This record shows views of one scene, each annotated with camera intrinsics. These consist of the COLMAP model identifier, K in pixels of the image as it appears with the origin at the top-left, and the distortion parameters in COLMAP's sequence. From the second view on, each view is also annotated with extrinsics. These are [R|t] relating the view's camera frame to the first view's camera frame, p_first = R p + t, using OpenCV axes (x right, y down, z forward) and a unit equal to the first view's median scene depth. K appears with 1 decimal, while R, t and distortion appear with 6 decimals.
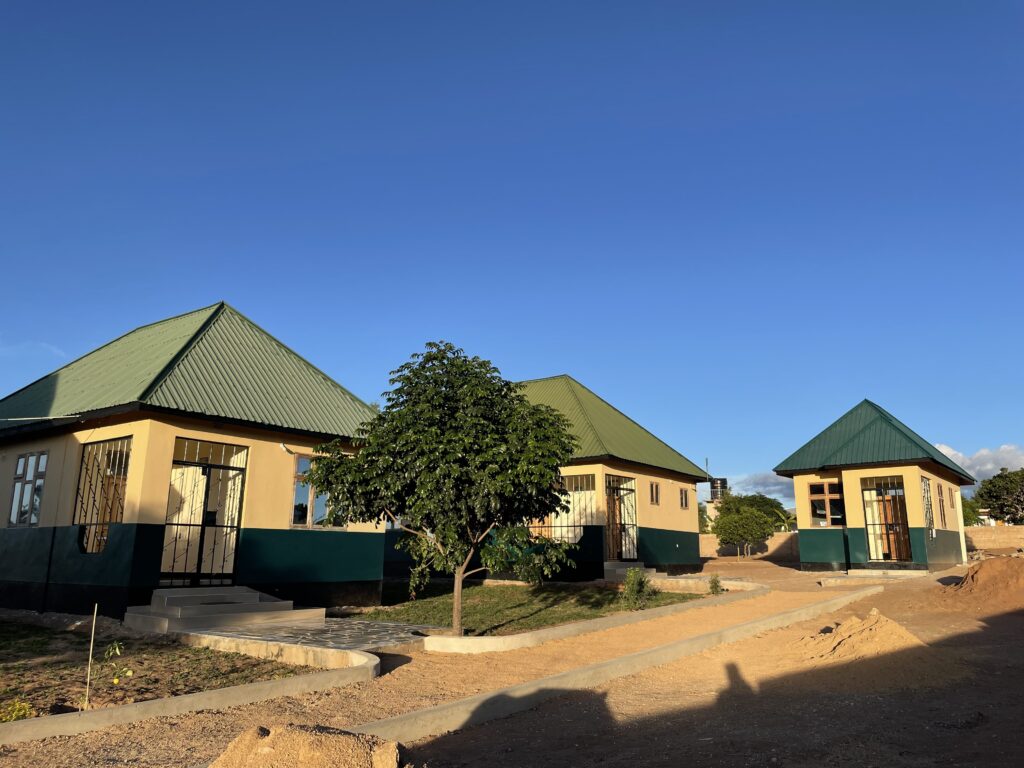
lens RADIAL K [[763.9, 0, 512.0], [0, 763.9, 384.0], [0, 0, 1]] dist [0.003036, -0.001289]
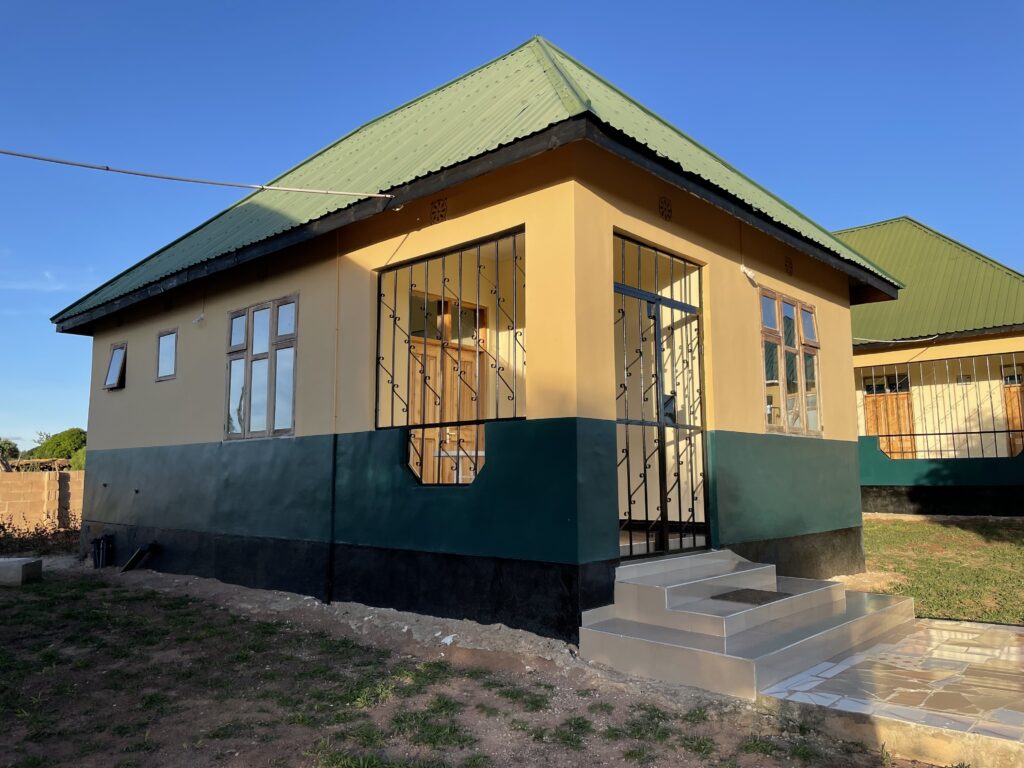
lens RADIAL K [[774.7, 0, 512.0], [0, 774.7, 384.0], [0, 0, 1]] dist [0.075369, 0.000008]
pose [[0.993460, -0.025159, -0.111375, -0.421696], [0.036758, 0.993966, 0.103348, 0.103656], [0.108103, -0.106766, 0.988390, 0.501535]]
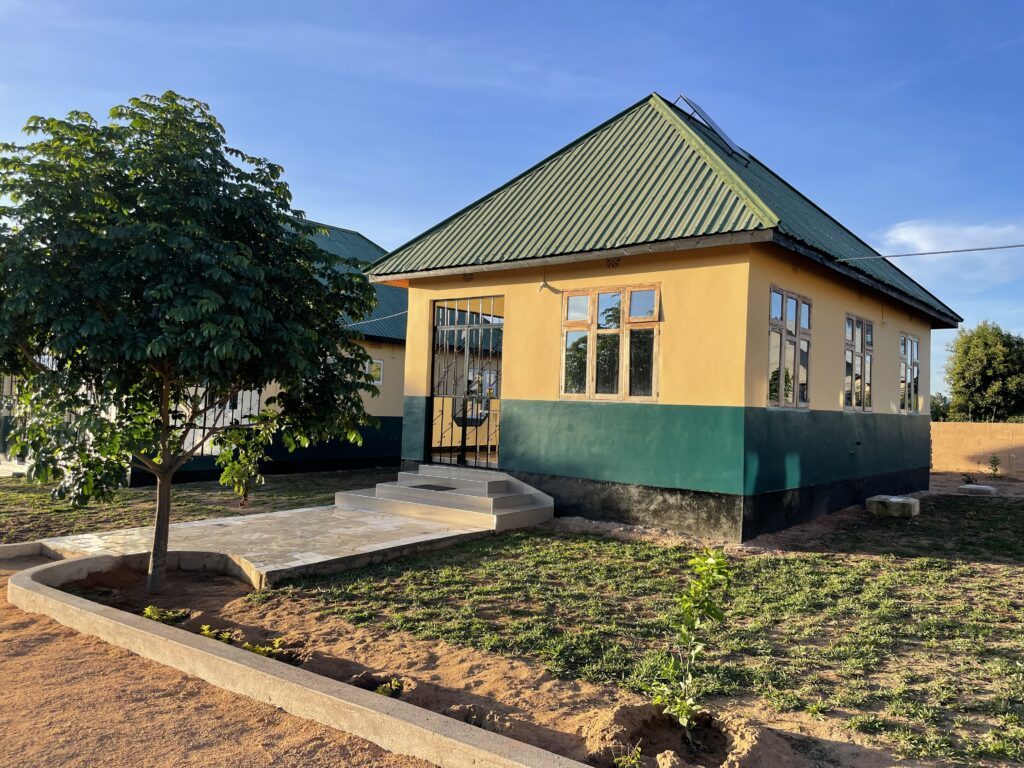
lens RADIAL K [[774.7, 0, 512.0], [0, 774.7, 384.0], [0, 0, 1]] dist [0.075369, 0.000008]
pose [[-0.072995, -0.028973, -0.996911, 0.440731], [0.192116, 0.980449, -0.042562, 0.207153], [0.978654, -0.194630, -0.066002, 1.060209]]
